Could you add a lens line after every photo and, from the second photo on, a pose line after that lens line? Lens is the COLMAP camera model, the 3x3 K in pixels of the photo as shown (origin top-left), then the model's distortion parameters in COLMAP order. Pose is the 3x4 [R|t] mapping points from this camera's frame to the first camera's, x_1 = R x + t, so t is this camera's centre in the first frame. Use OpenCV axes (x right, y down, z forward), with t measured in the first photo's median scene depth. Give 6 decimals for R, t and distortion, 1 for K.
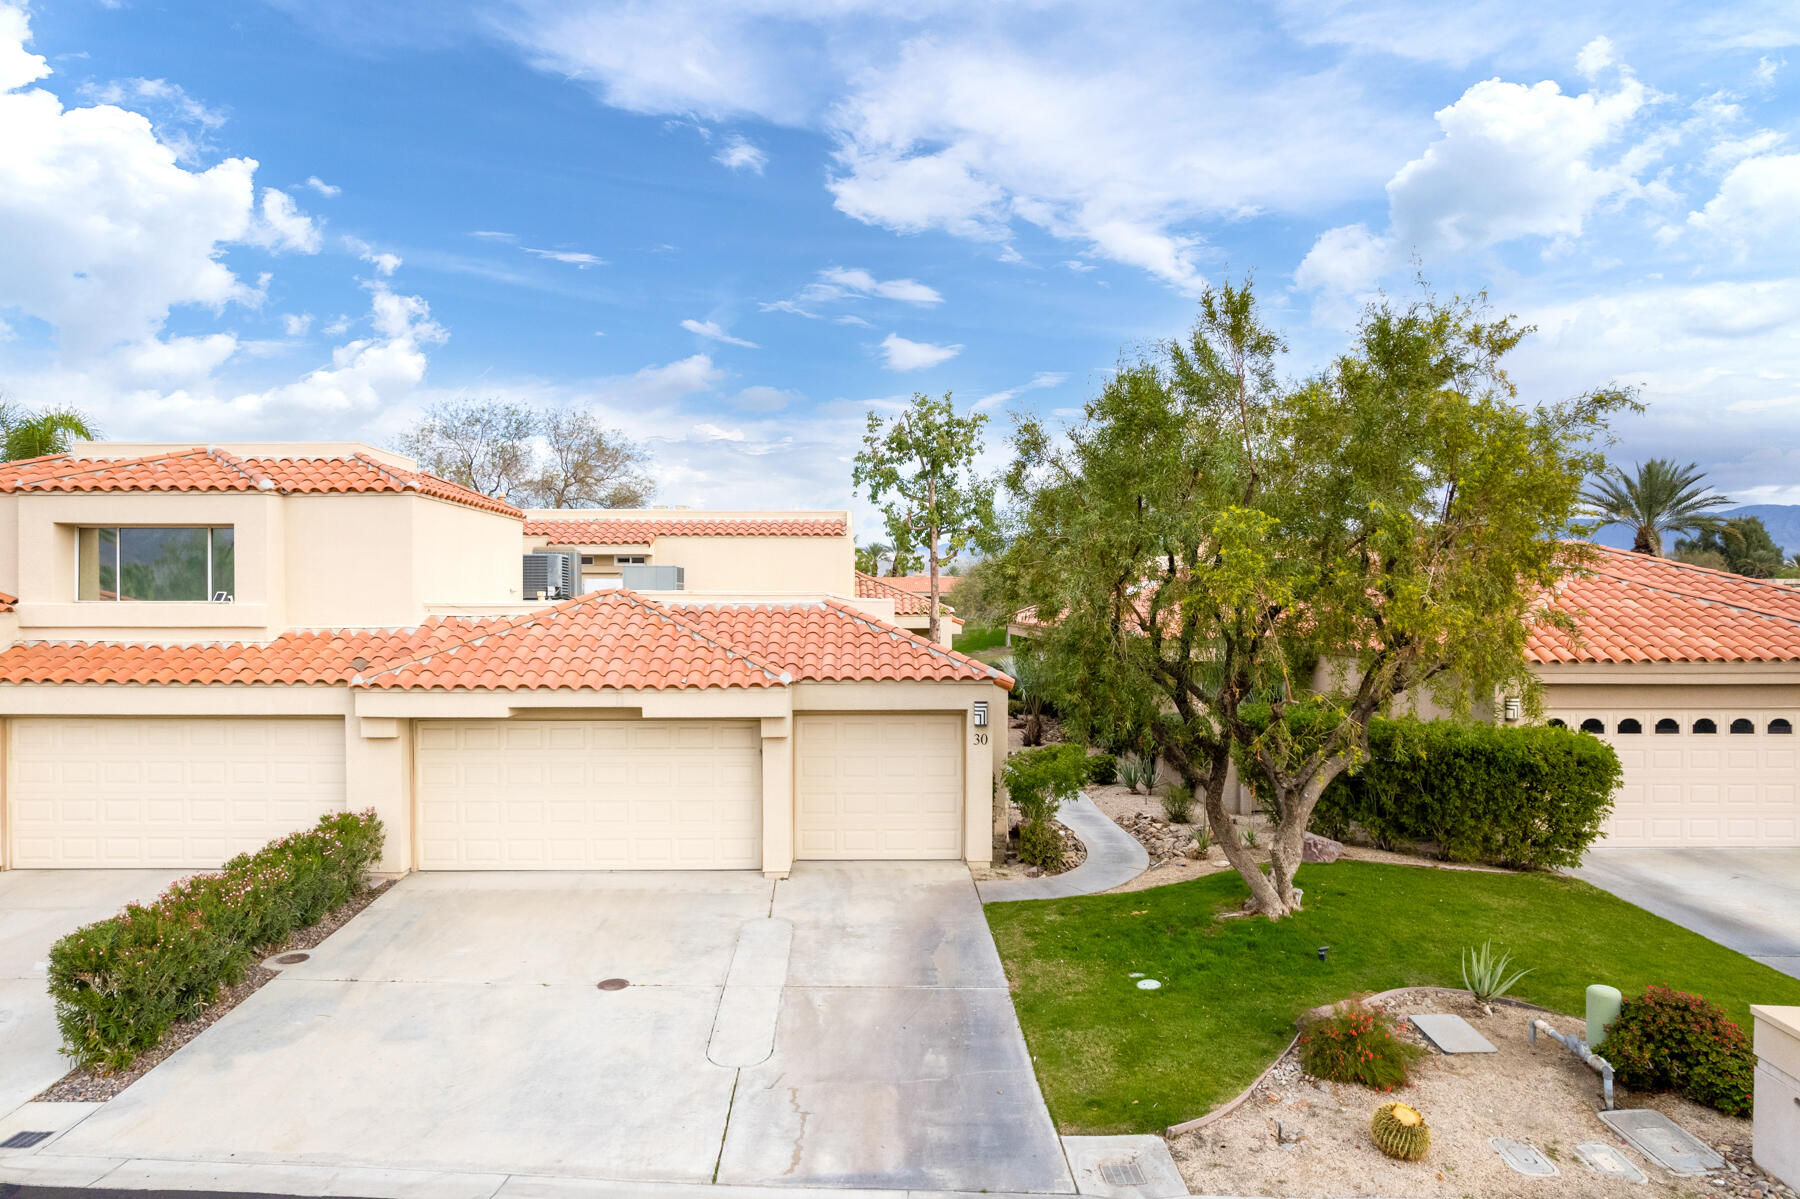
lens RADIAL K [[1149.9, 0, 892.0], [0, 1149.9, 596.2], [0, 0, 1]] dist [-0.072915, 0.065193]
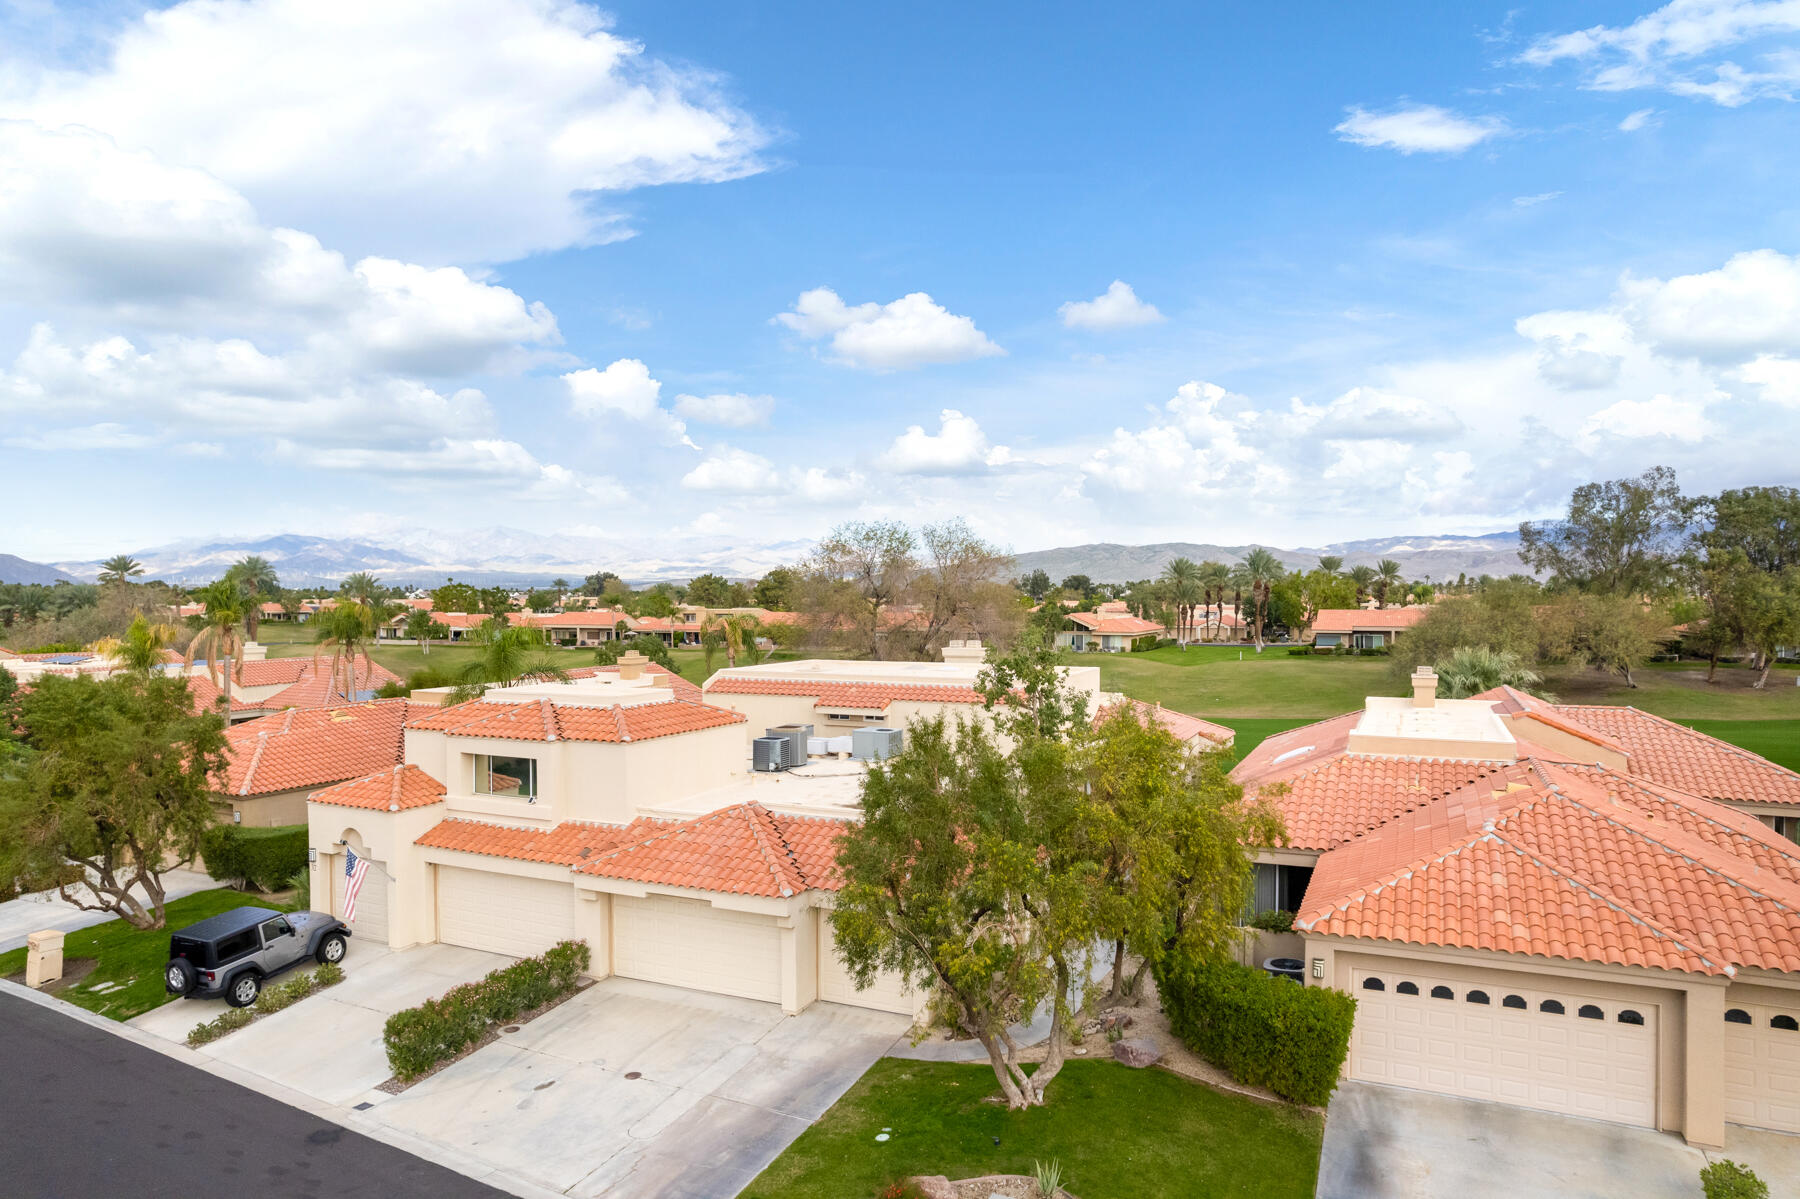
lens RADIAL K [[1149.9, 0, 892.0], [0, 1149.9, 596.2], [0, 0, 1]] dist [-0.072915, 0.065193]
pose [[0.897029, -0.000511, -0.441971, 0.856199], [0.001824, 0.999995, 0.002547, -0.398335], [0.441967, -0.003090, 0.897026, -0.417860]]
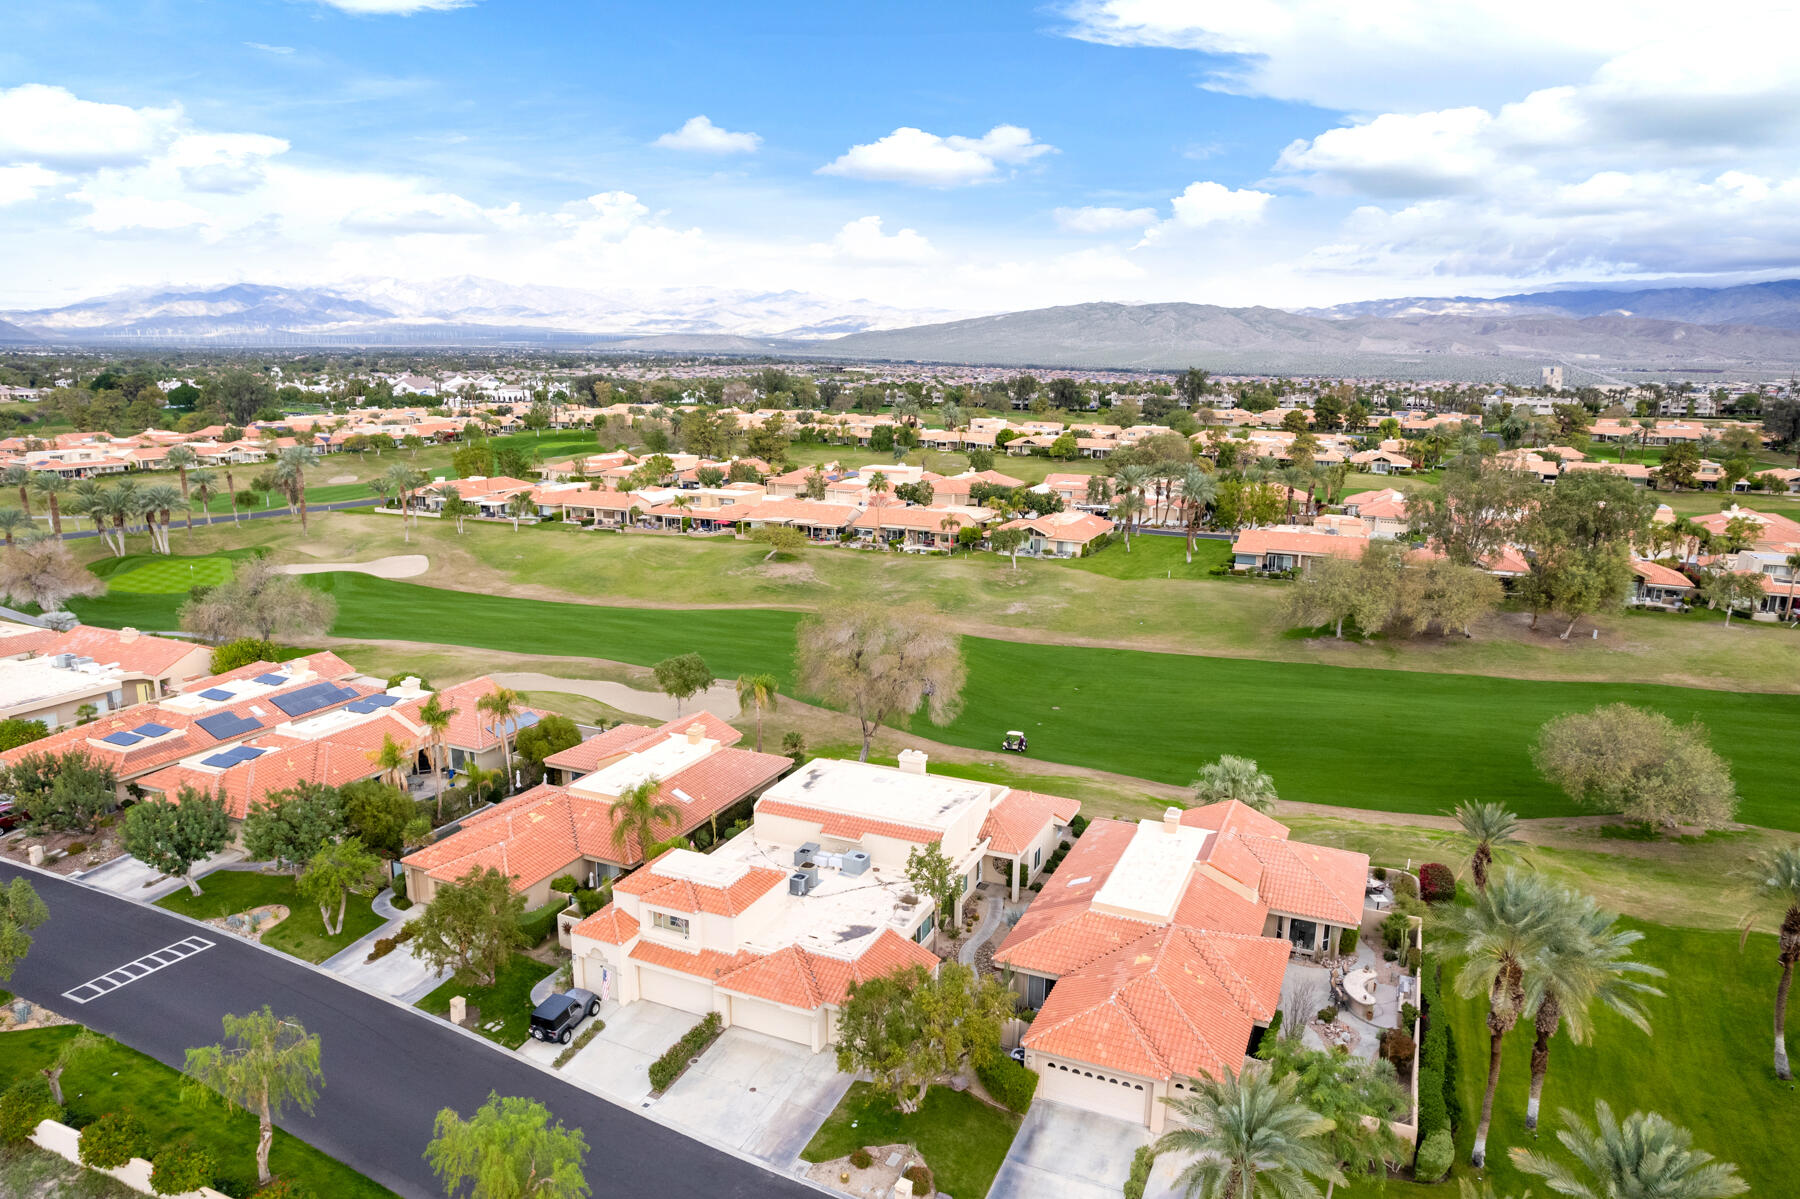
lens RADIAL K [[1149.9, 0, 892.0], [0, 1149.9, 596.2], [0, 0, 1]] dist [-0.072915, 0.065193]
pose [[0.901307, 0.091788, -0.423346, 1.784559], [-0.008600, 0.980892, 0.194361, -2.216209], [0.433096, -0.171538, 0.884874, -2.169503]]
